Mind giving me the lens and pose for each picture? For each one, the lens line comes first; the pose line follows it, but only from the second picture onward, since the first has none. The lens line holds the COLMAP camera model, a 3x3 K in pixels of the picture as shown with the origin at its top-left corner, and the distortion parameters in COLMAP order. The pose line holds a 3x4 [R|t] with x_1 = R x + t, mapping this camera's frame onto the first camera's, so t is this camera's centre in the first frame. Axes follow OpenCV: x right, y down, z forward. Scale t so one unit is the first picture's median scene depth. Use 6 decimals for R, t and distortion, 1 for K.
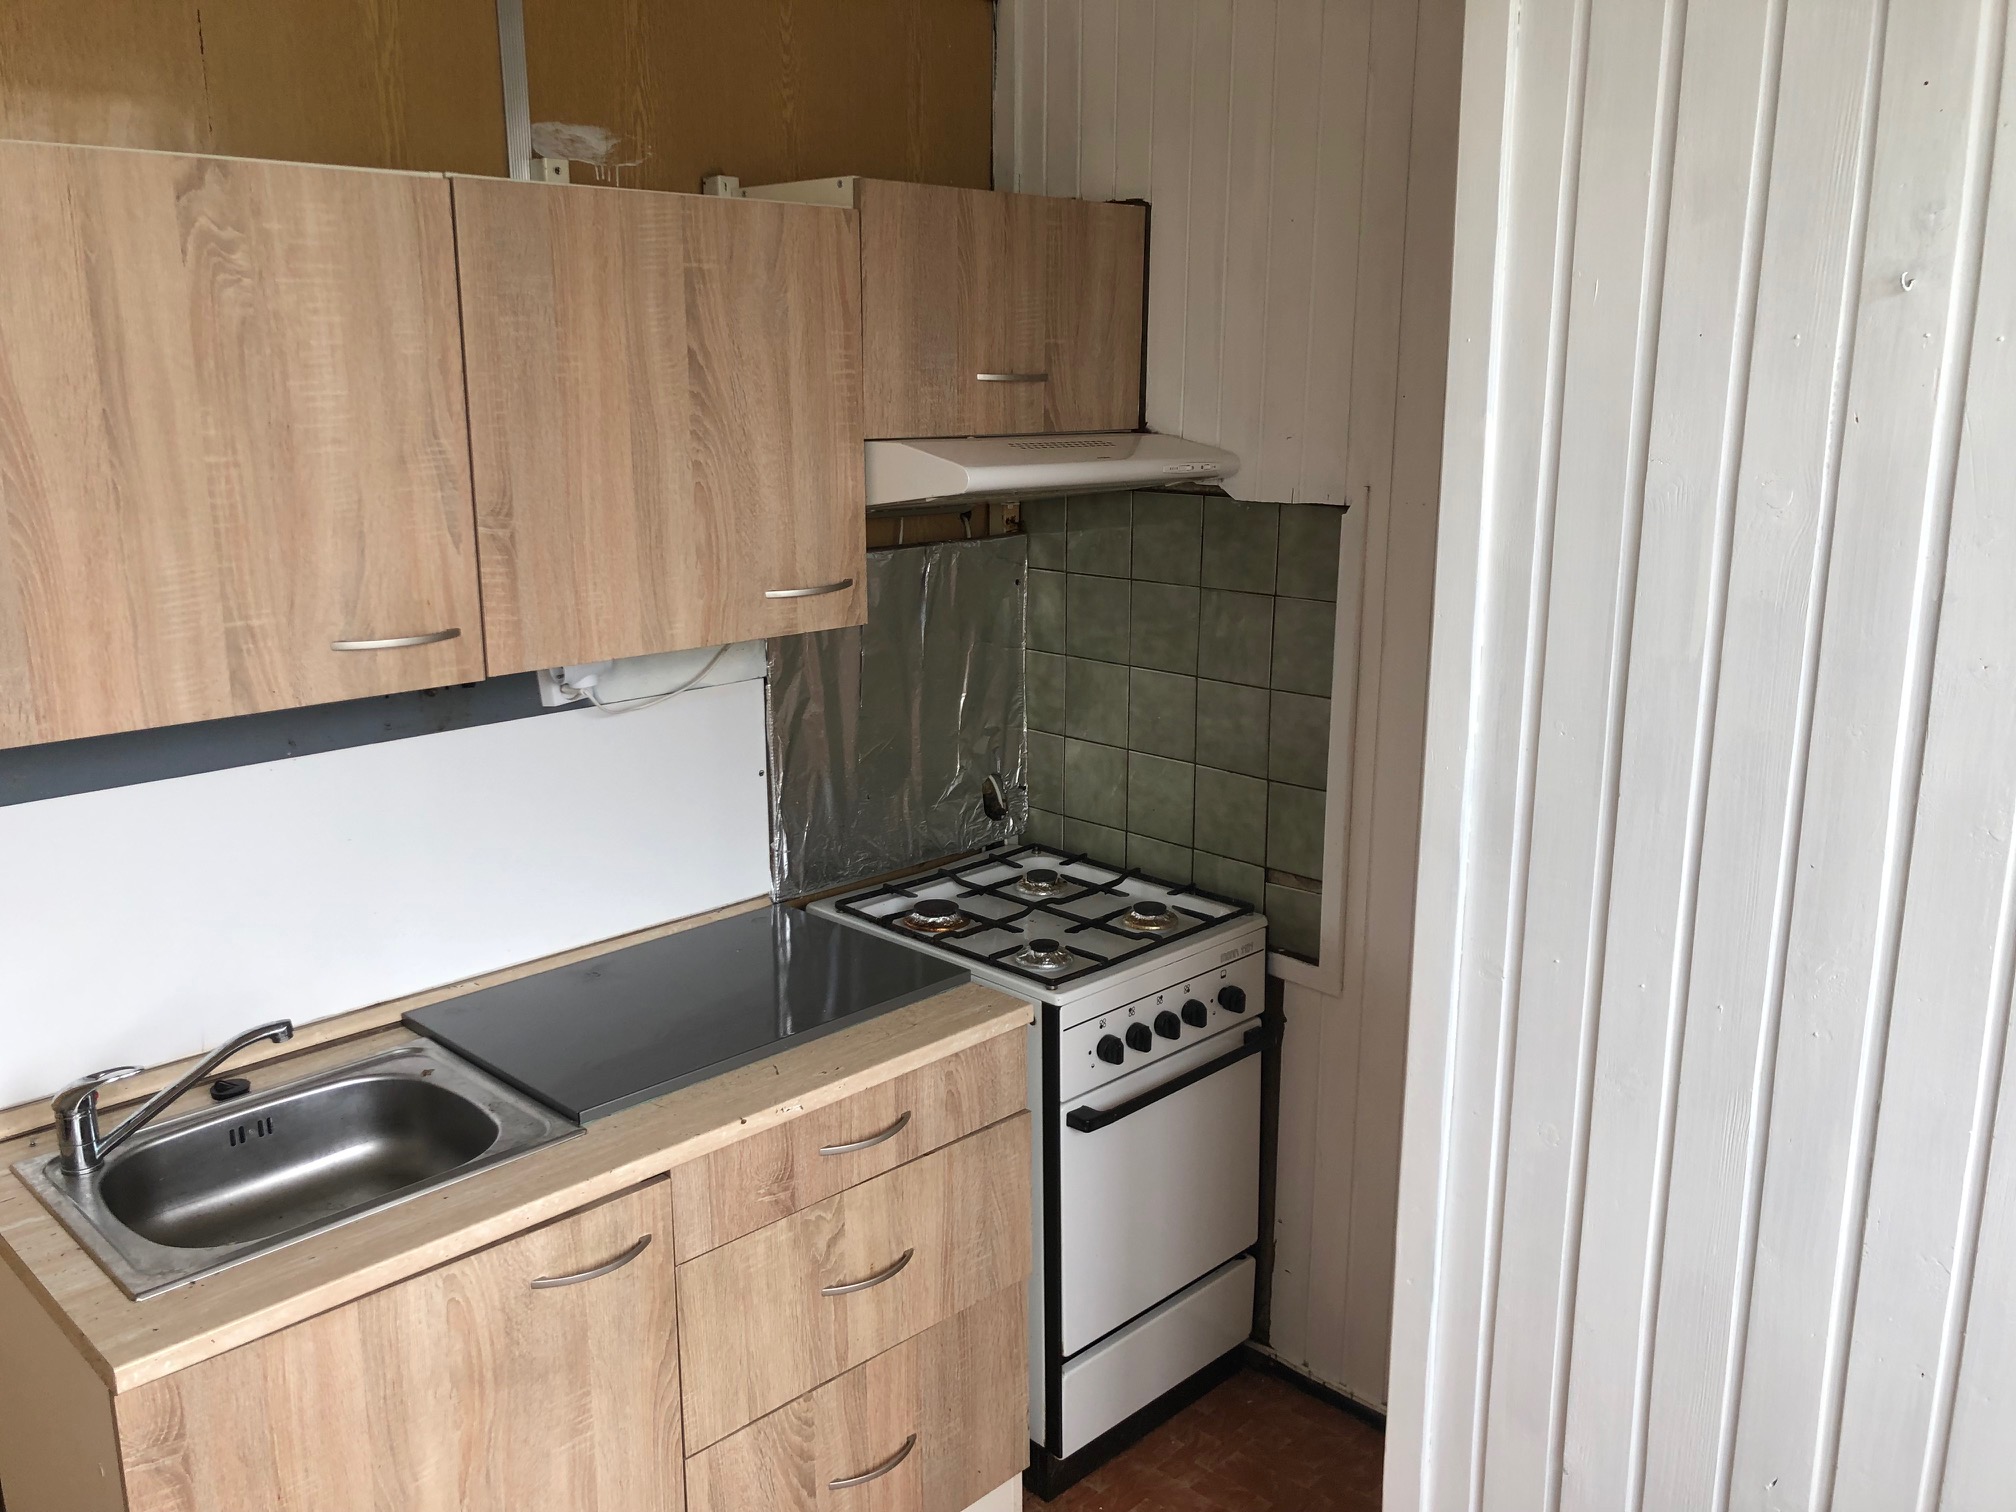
lens RADIAL K [[1652.0, 0, 1008.7], [0, 1652.0, 760.1], [0, 0, 1]] dist [0.013427, -0.025230]
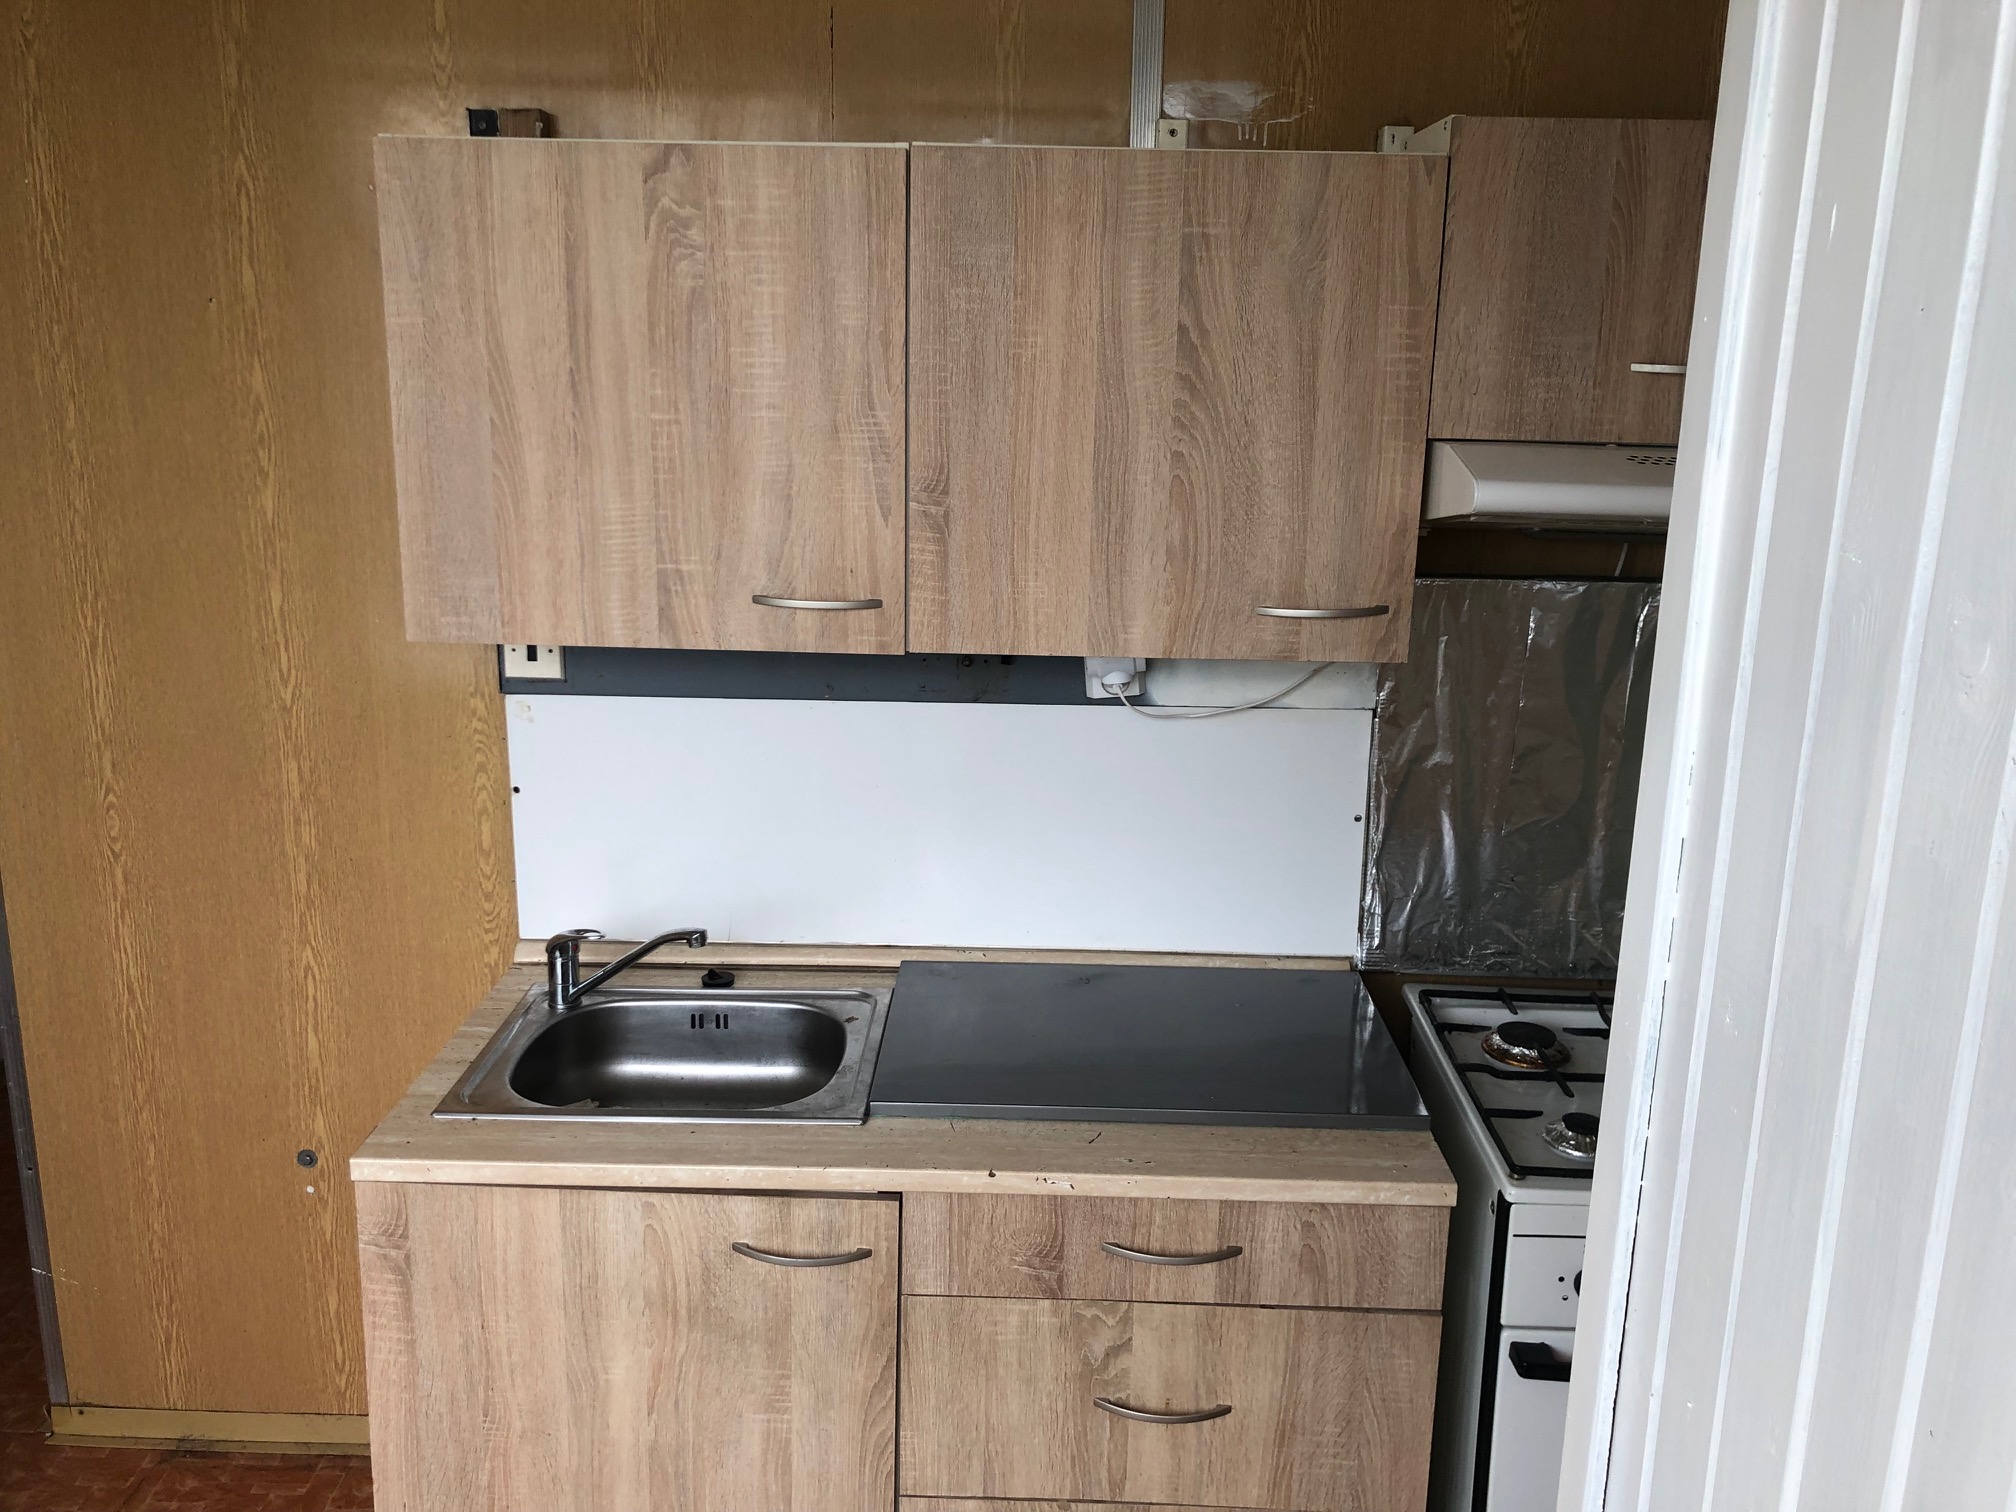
lens RADIAL K [[1652.0, 0, 1010.2], [0, 1652.0, 747.6], [0, 0, 1]] dist [0.013427, -0.025230]
pose [[0.688116, 0.190001, -0.700282, 0.429677], [-0.189279, 0.978696, 0.079550, -0.083598], [0.700478, 0.077809, 0.709420, 0.339513]]
